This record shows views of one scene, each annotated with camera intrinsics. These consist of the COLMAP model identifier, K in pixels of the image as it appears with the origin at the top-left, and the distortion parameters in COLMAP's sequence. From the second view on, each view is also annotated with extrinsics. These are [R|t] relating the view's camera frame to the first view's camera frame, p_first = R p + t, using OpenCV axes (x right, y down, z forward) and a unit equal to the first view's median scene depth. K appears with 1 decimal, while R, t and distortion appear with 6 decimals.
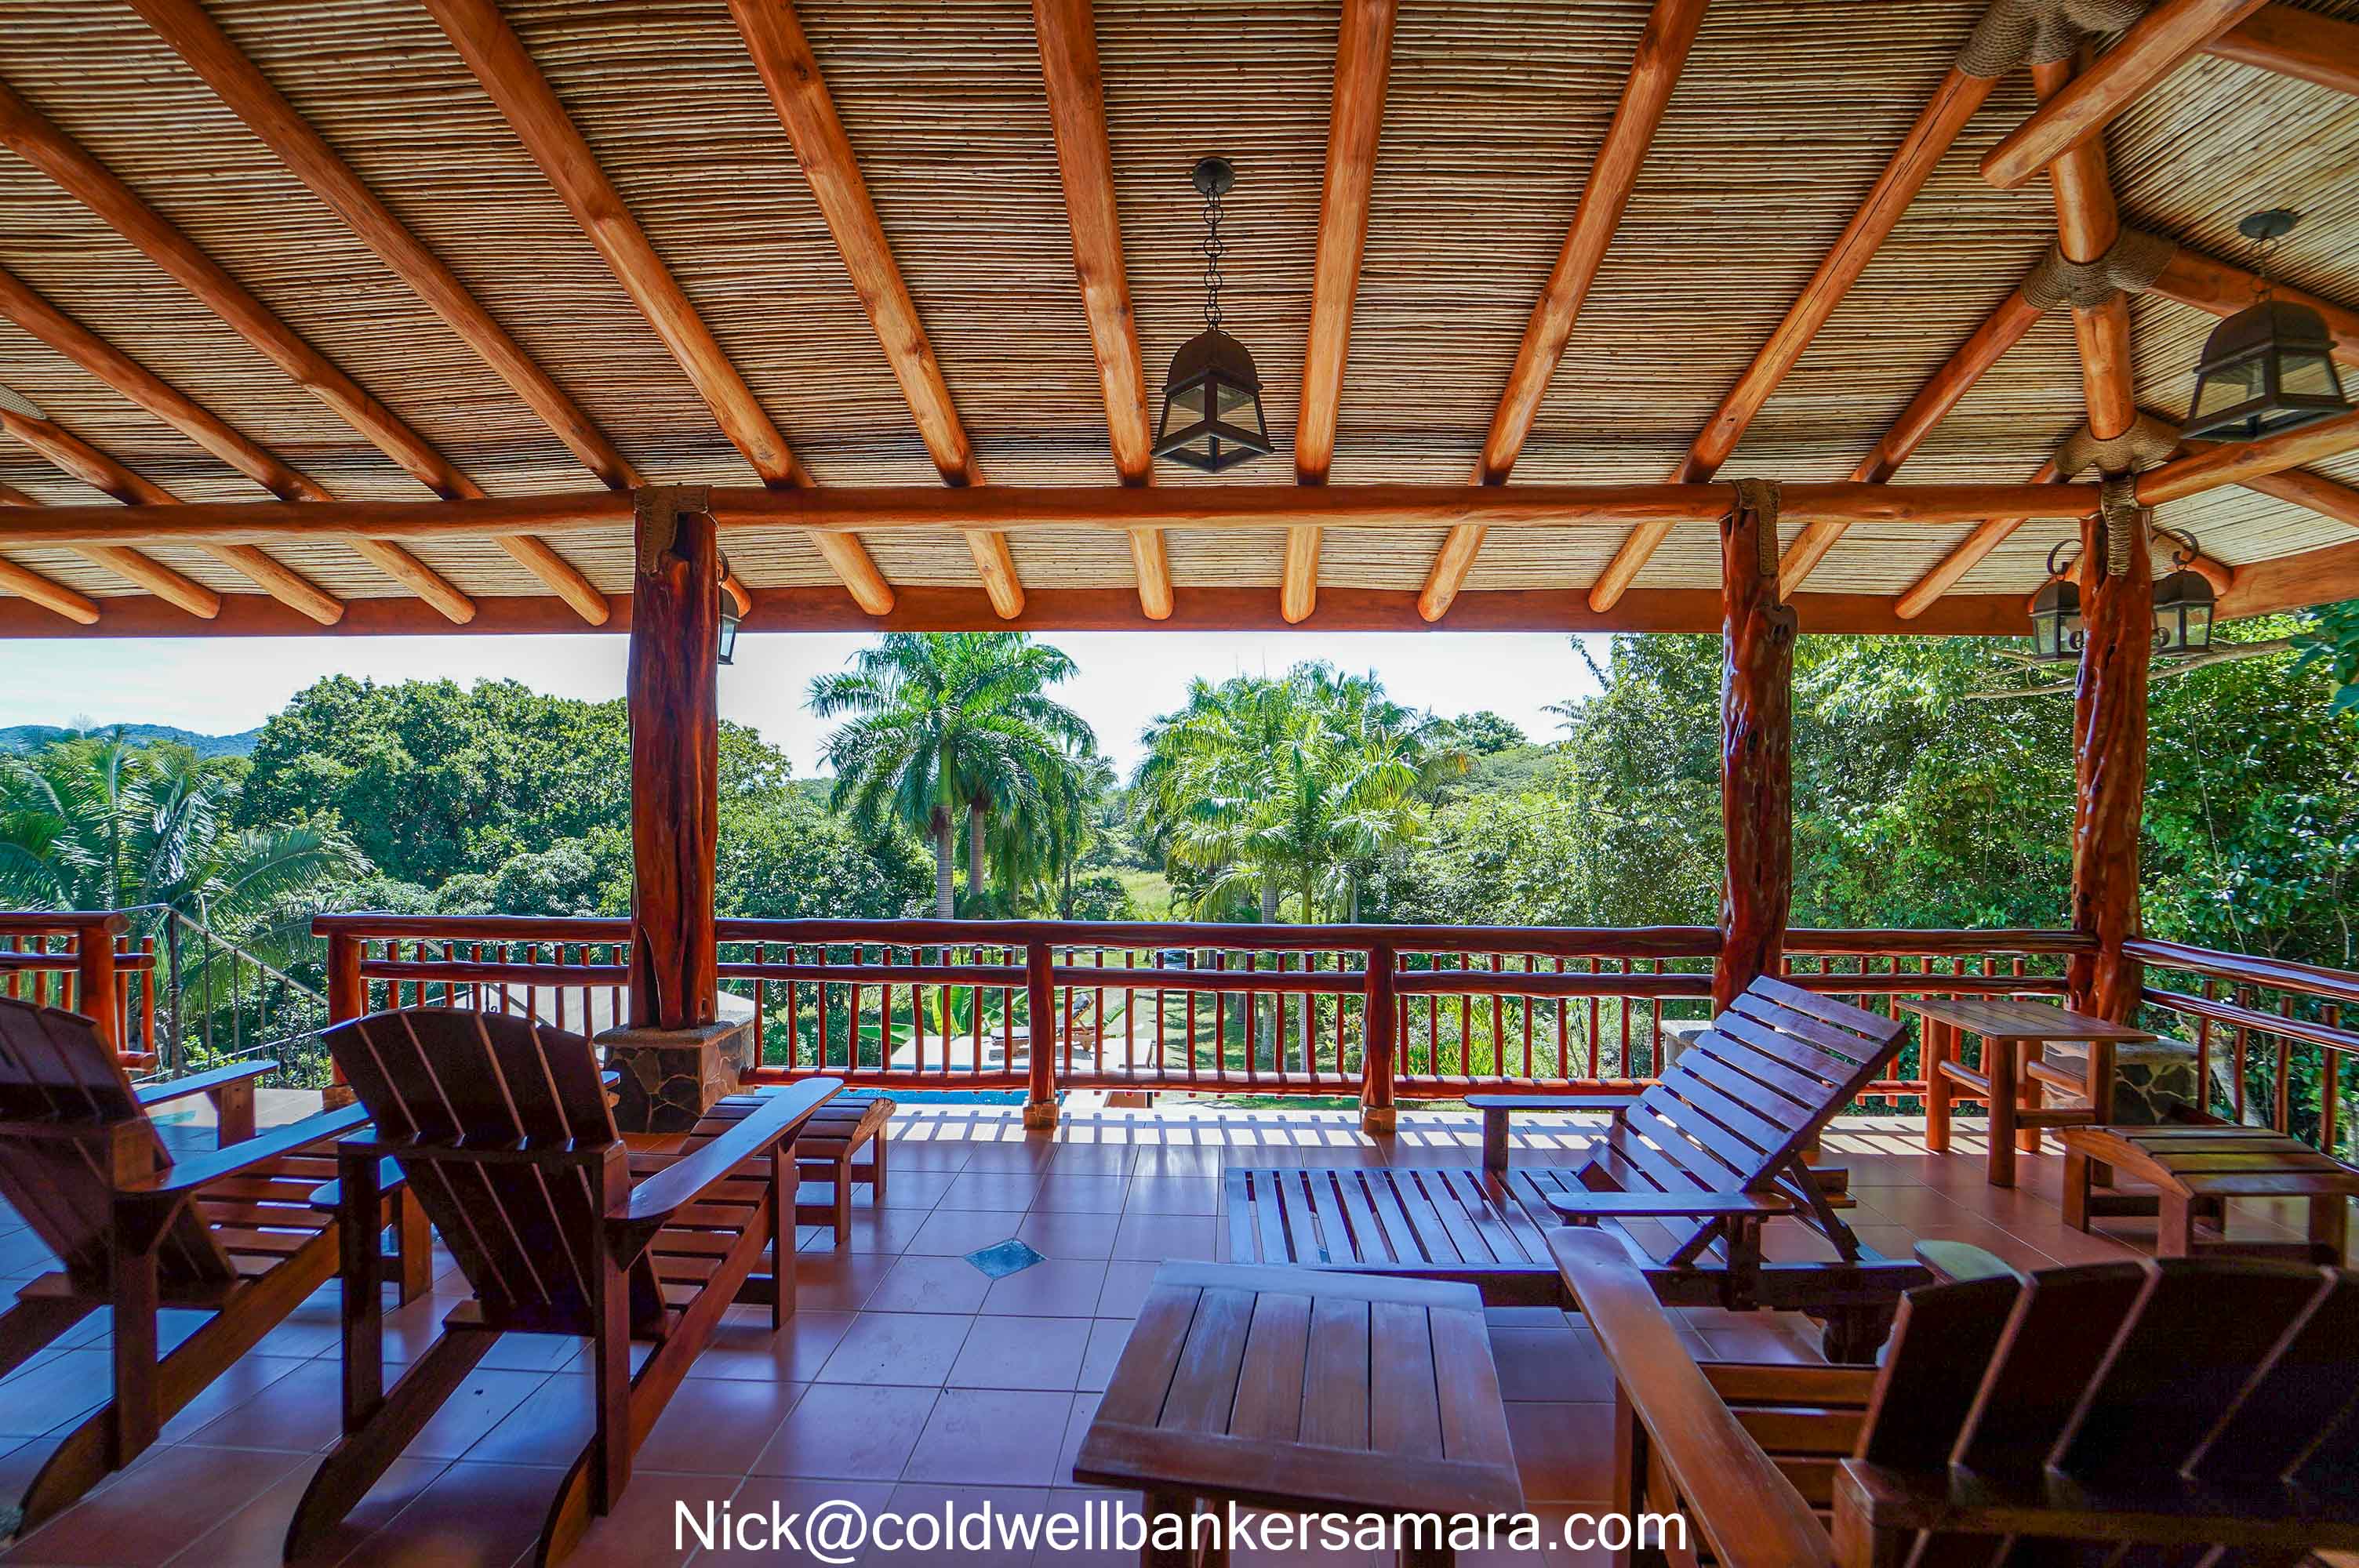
lens RADIAL K [[991.1, 0, 1183.0], [0, 991.1, 787.7], [0, 0, 1]] dist [-0.017652, -0.001302]
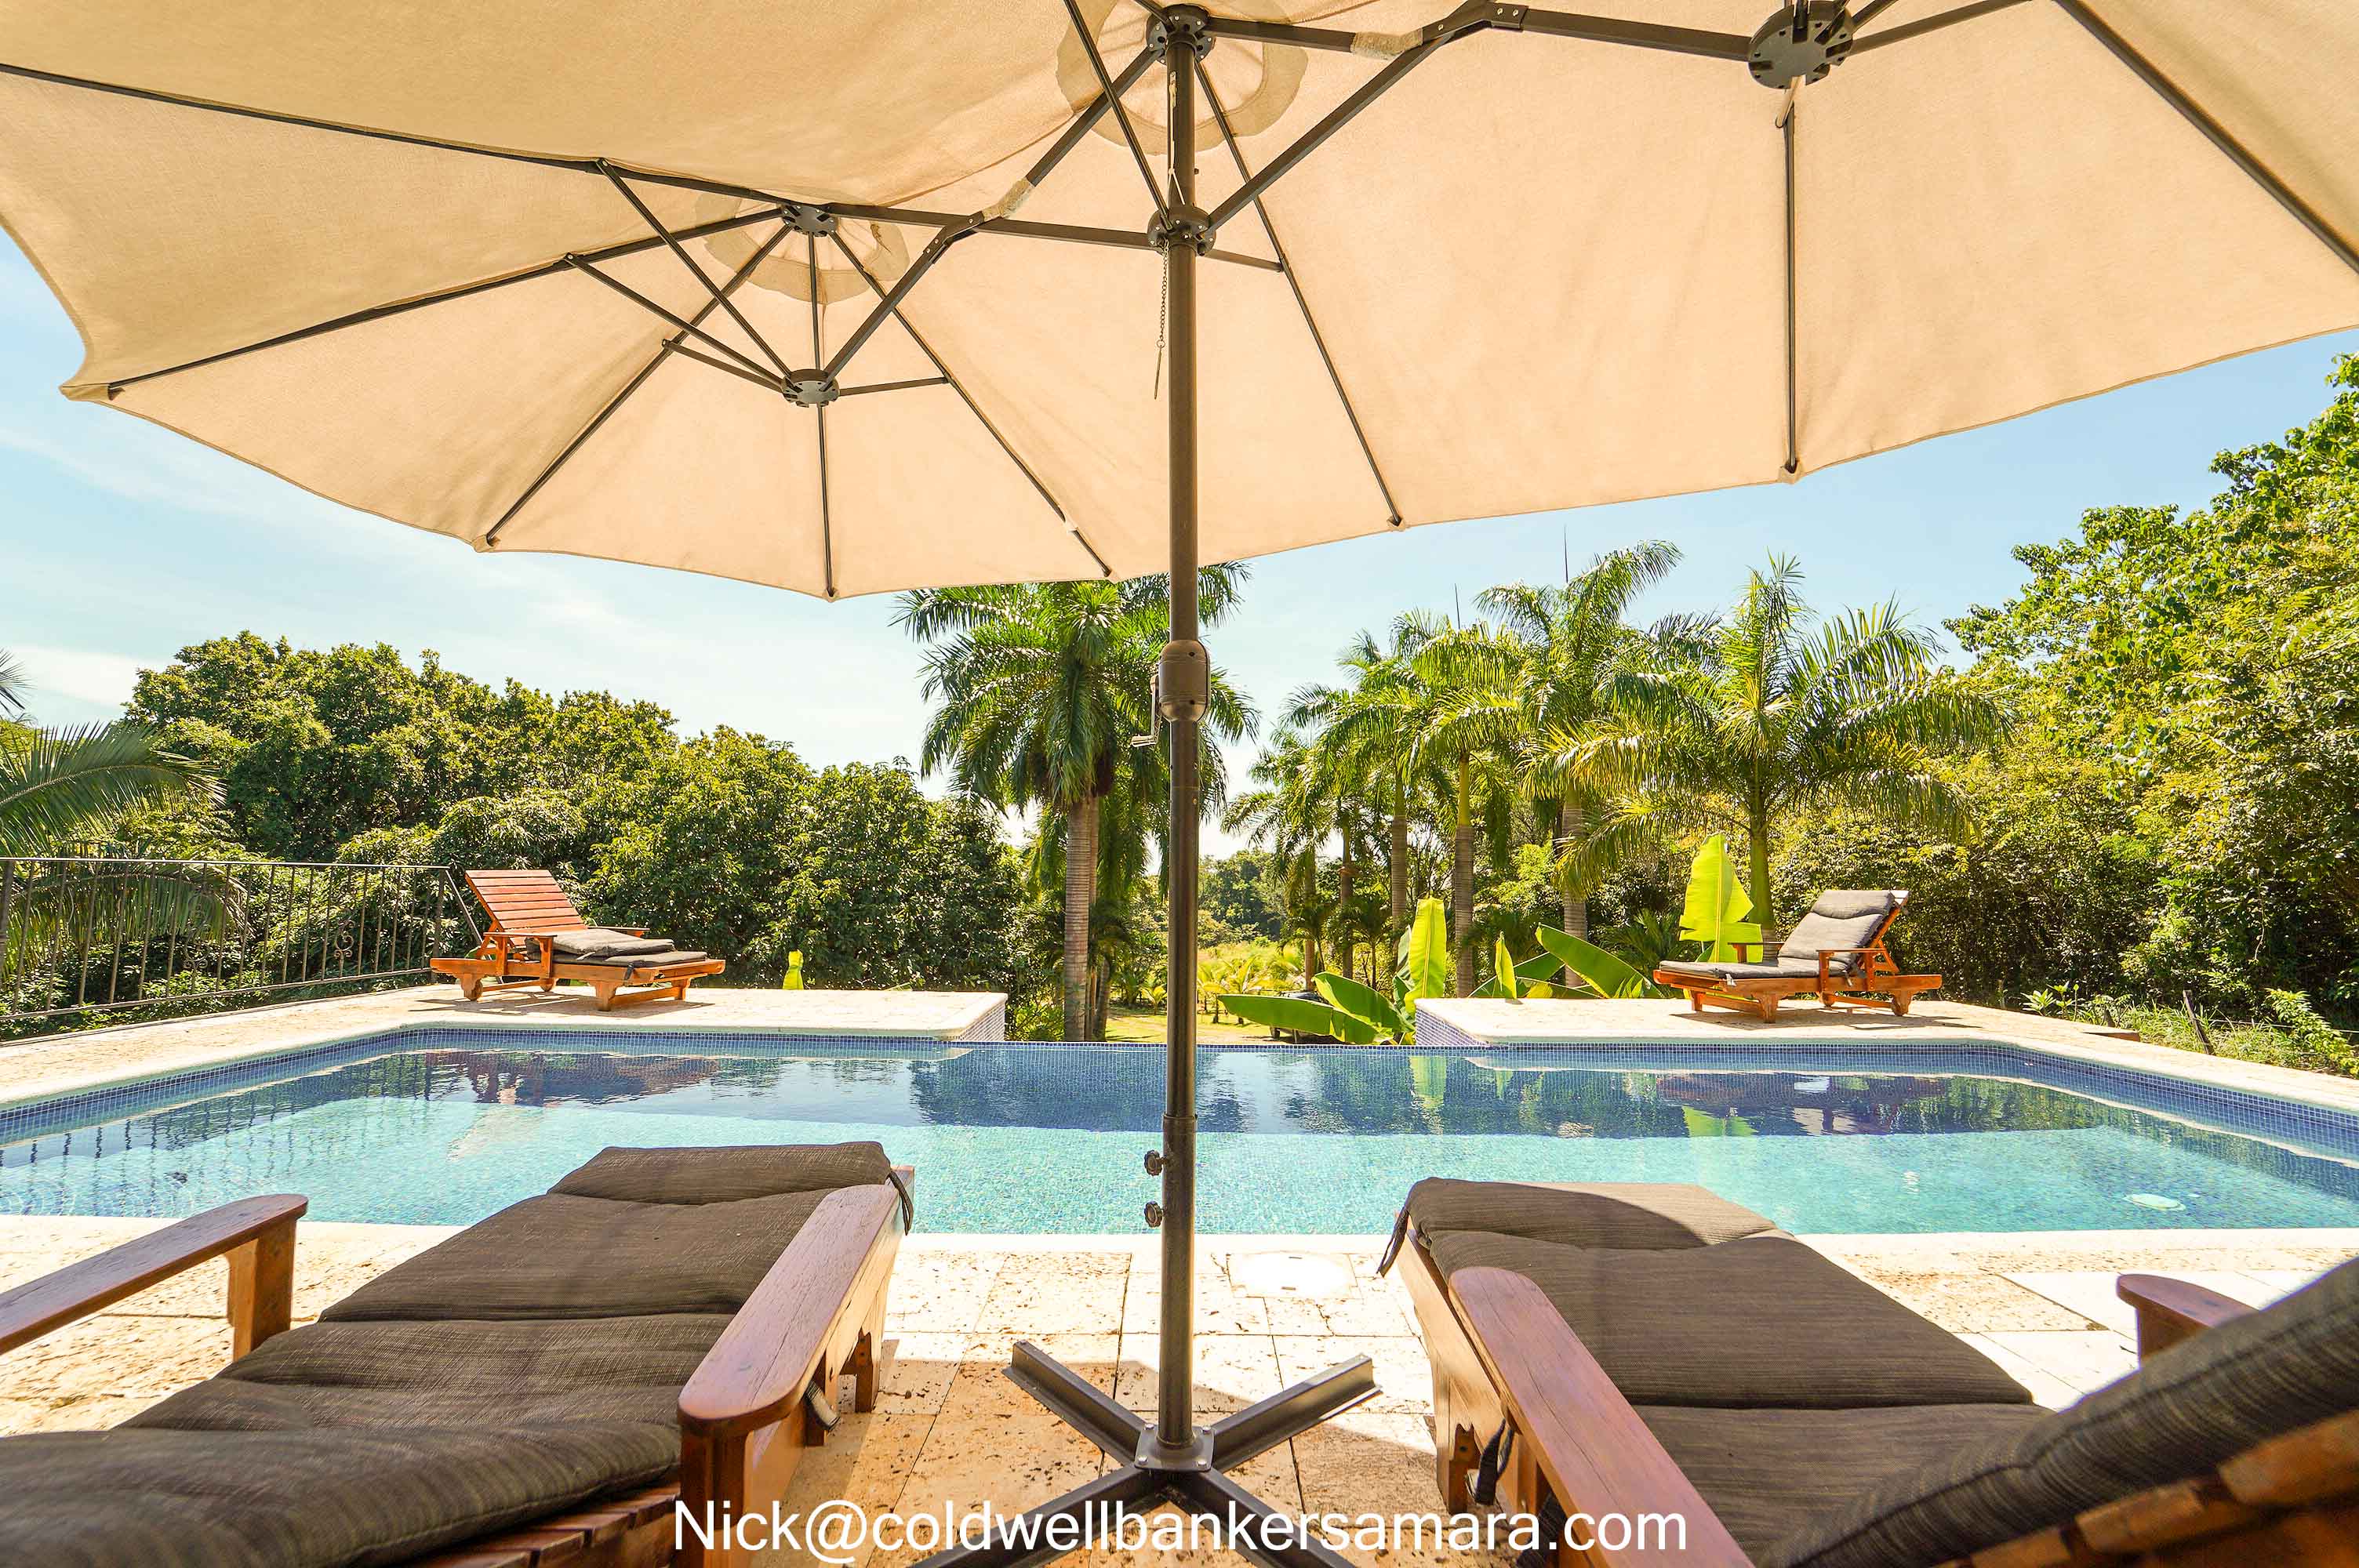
lens RADIAL K [[991.1, 0, 1184.3], [0, 991.1, 783.7], [0, 0, 1]] dist [-0.017652, -0.001302]
pose [[0.998998, 0.018285, 0.040858, -0.147928], [-0.014300, 0.995301, -0.095770, 0.072856], [-0.042417, 0.095089, 0.994565, 0.213954]]
